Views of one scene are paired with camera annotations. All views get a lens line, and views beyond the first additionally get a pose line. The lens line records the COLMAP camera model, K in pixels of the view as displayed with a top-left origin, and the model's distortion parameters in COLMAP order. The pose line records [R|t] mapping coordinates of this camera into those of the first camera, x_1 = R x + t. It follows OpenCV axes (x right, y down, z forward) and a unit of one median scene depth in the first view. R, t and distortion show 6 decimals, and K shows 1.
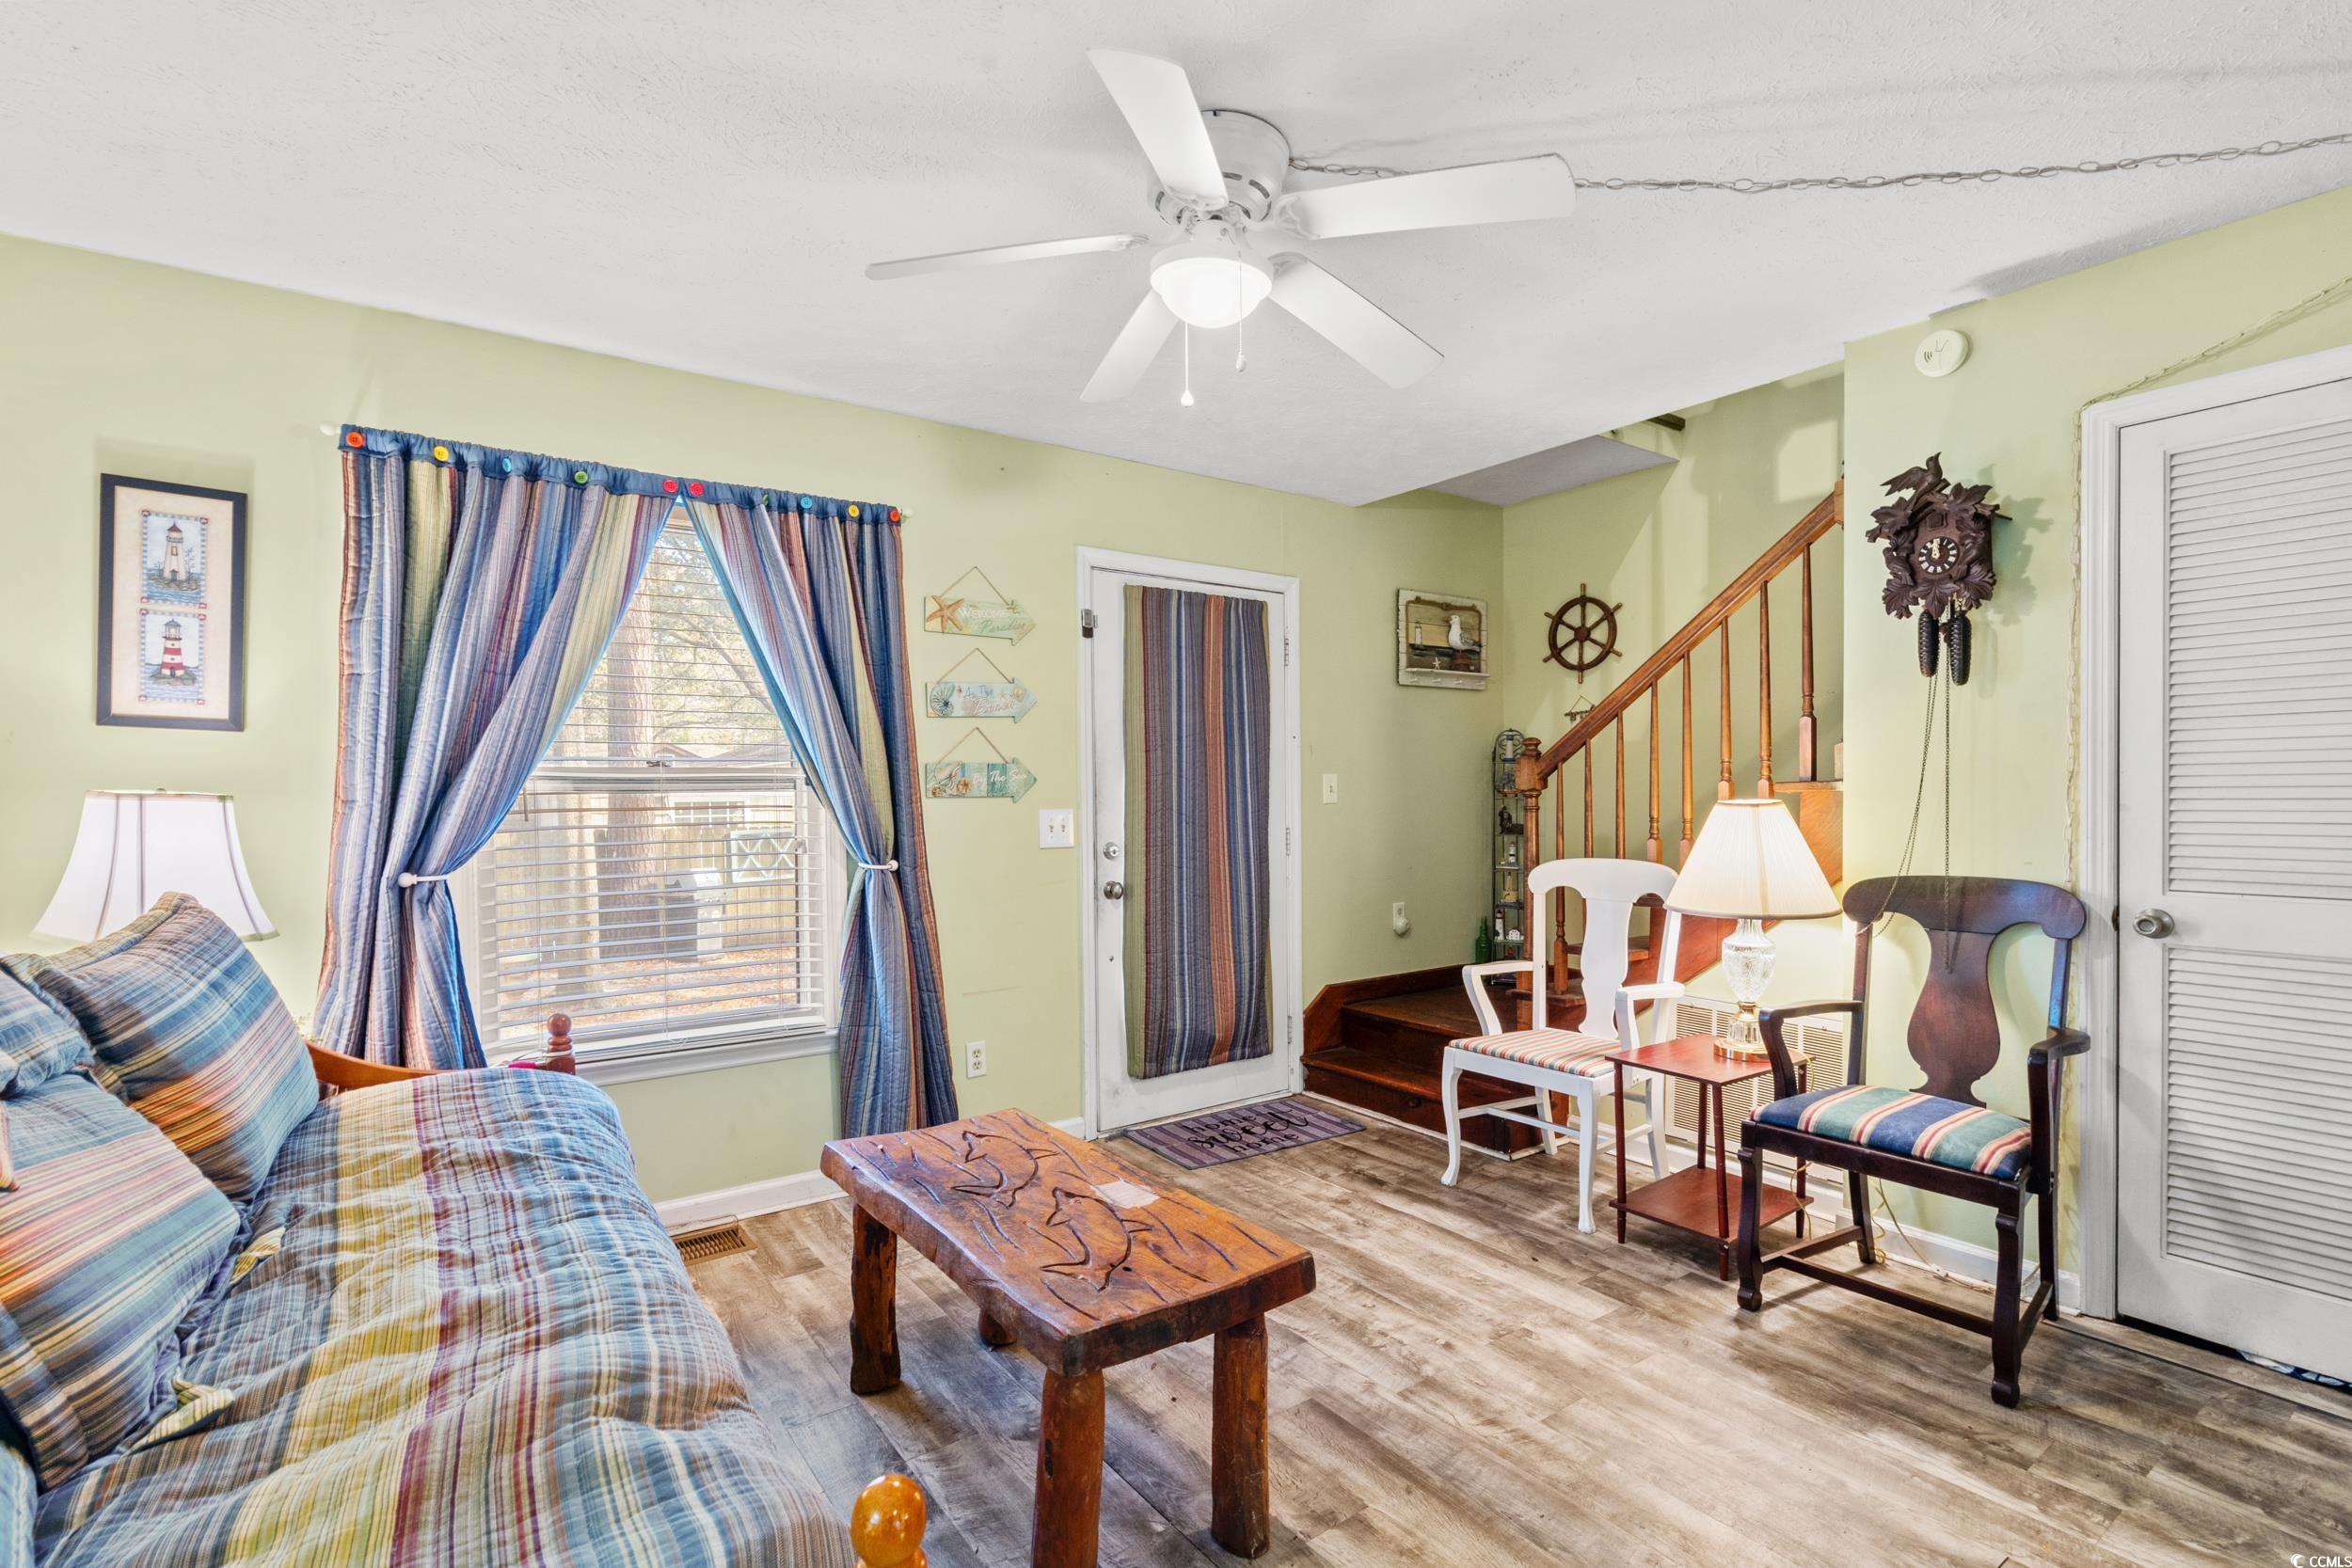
lens RADIAL K [[1089.8, 0, 1161.5], [0, 1089.8, 788.5], [0, 0, 1]] dist [-0.002277, 0.000559]
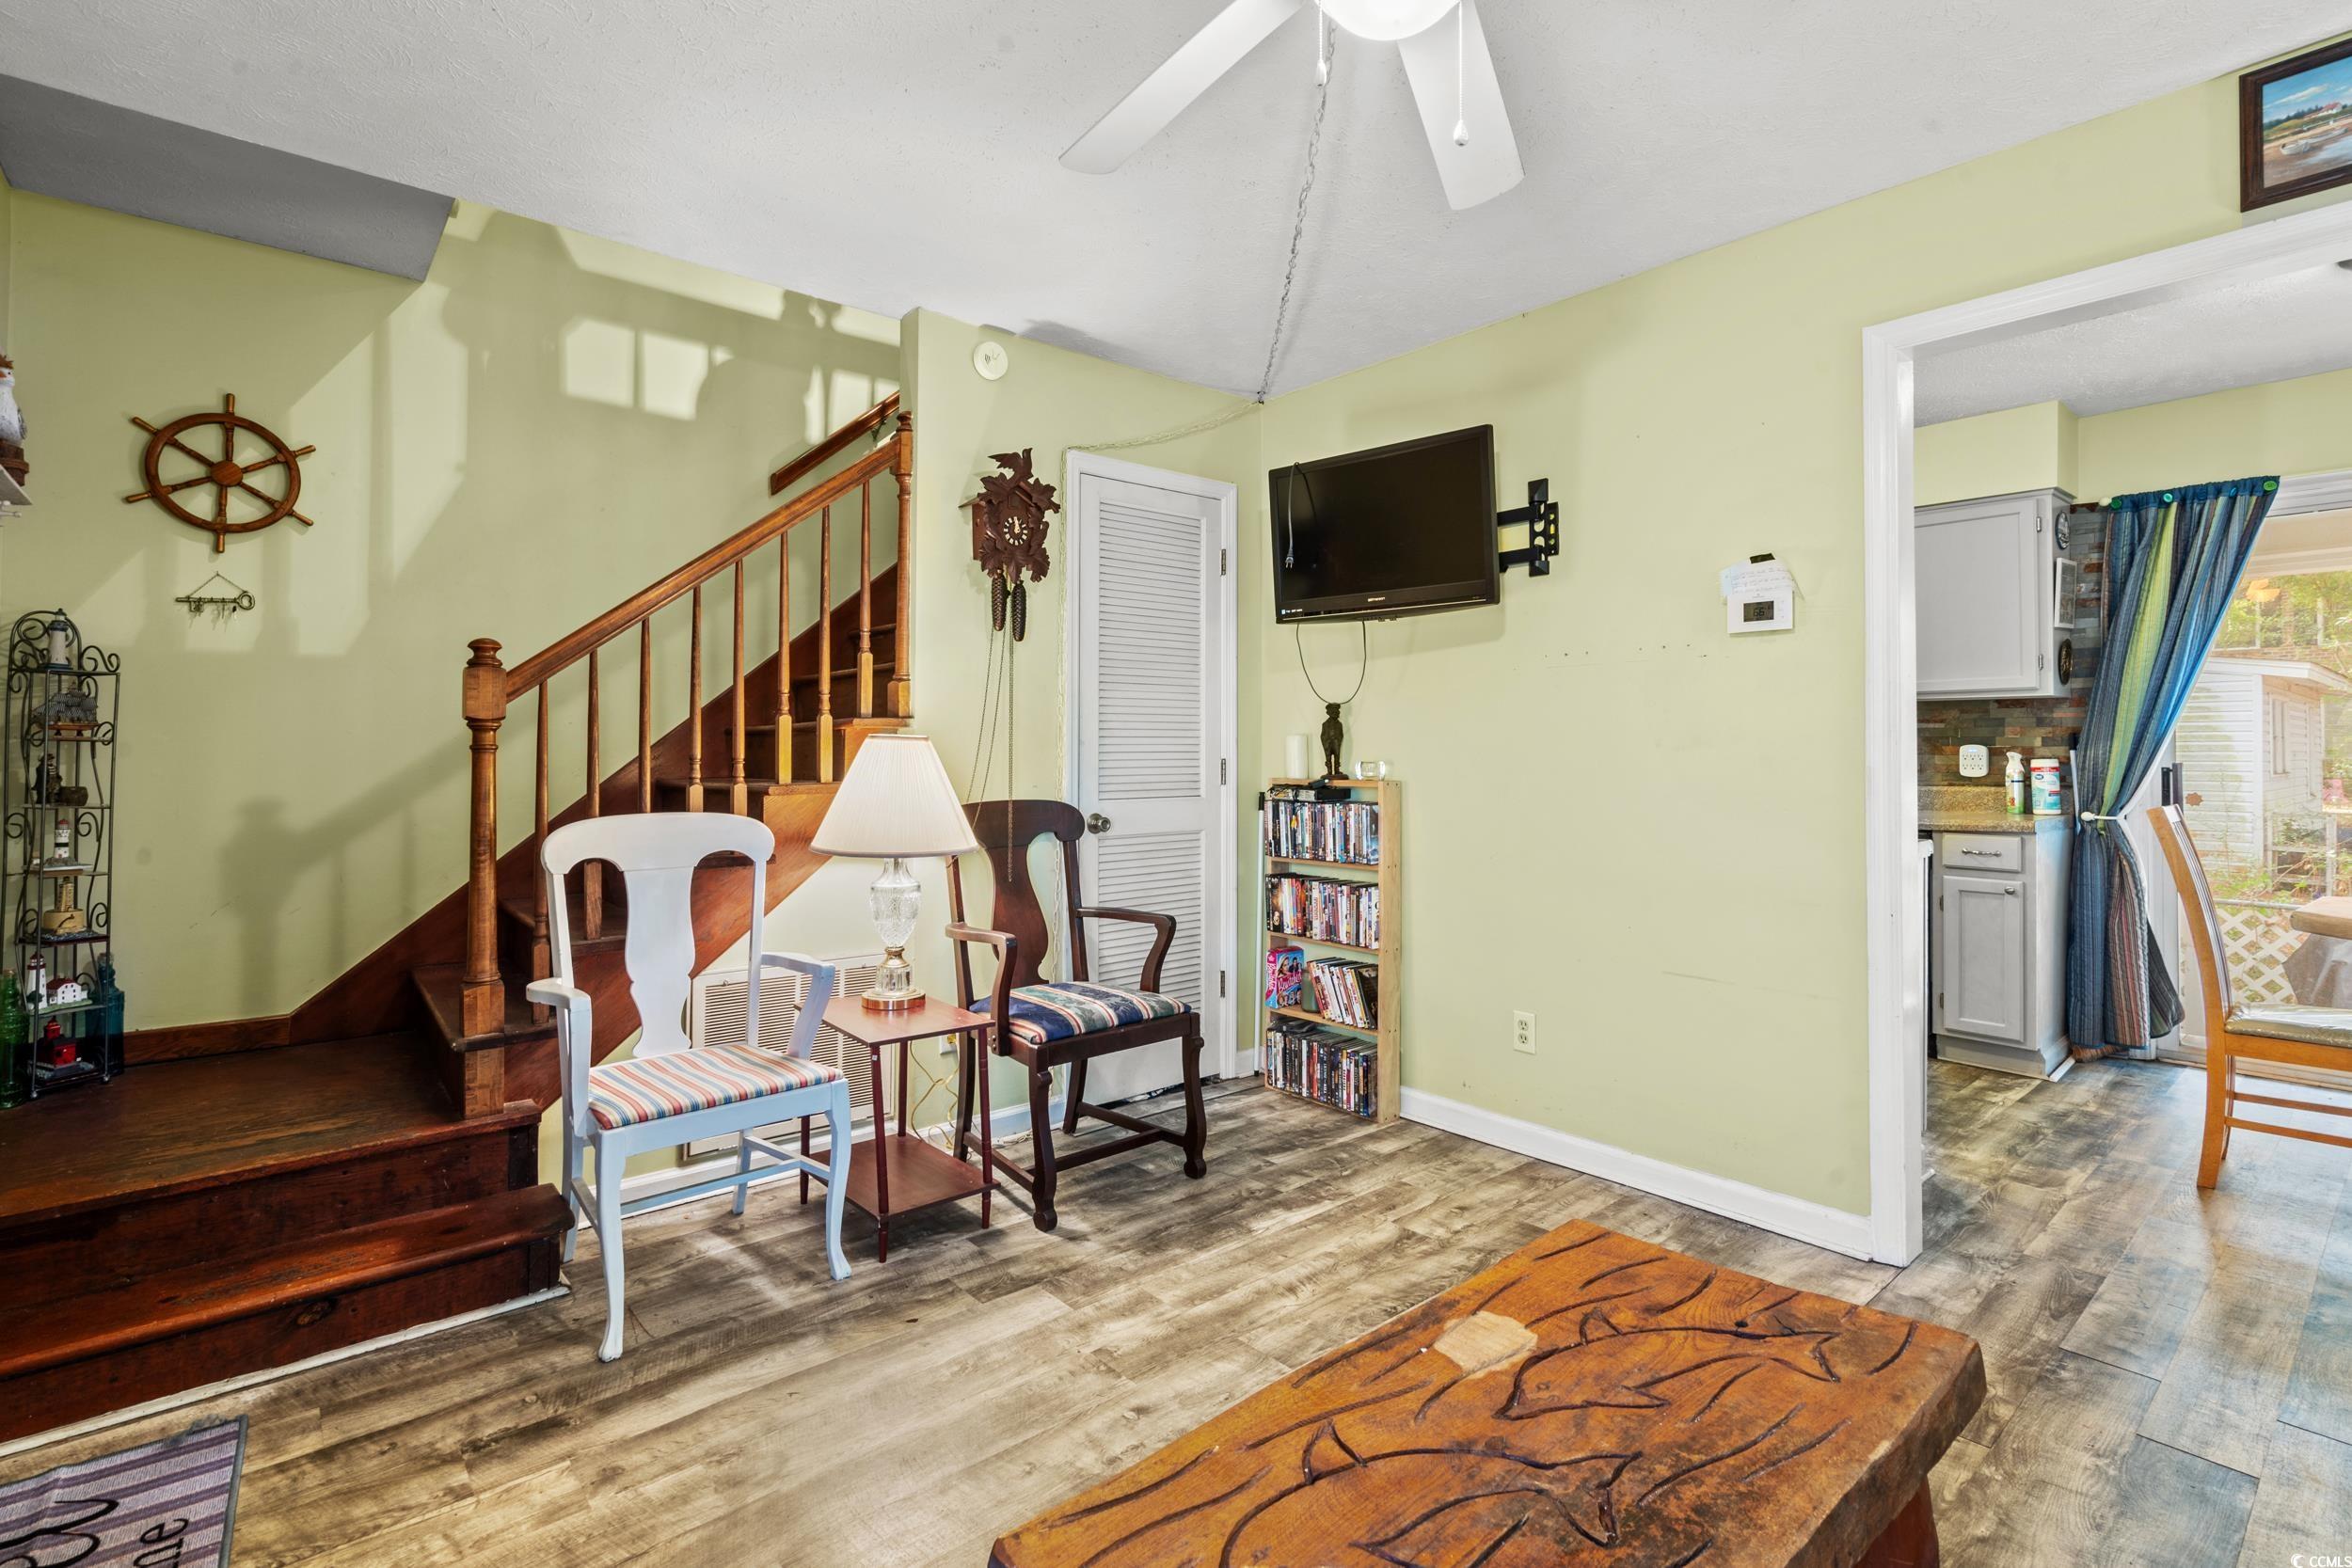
lens RADIAL K [[1086.2, 0, 1174.3], [0, 1086.2, 716.6], [0, 0, 1]] dist [-0.001779, -0.000247]
pose [[-0.085022, 0.038800, 0.995623, -0.412429], [0.000908, 0.999244, -0.038864, 0.030958], [-0.996379, -0.002400, -0.084992, 0.796498]]
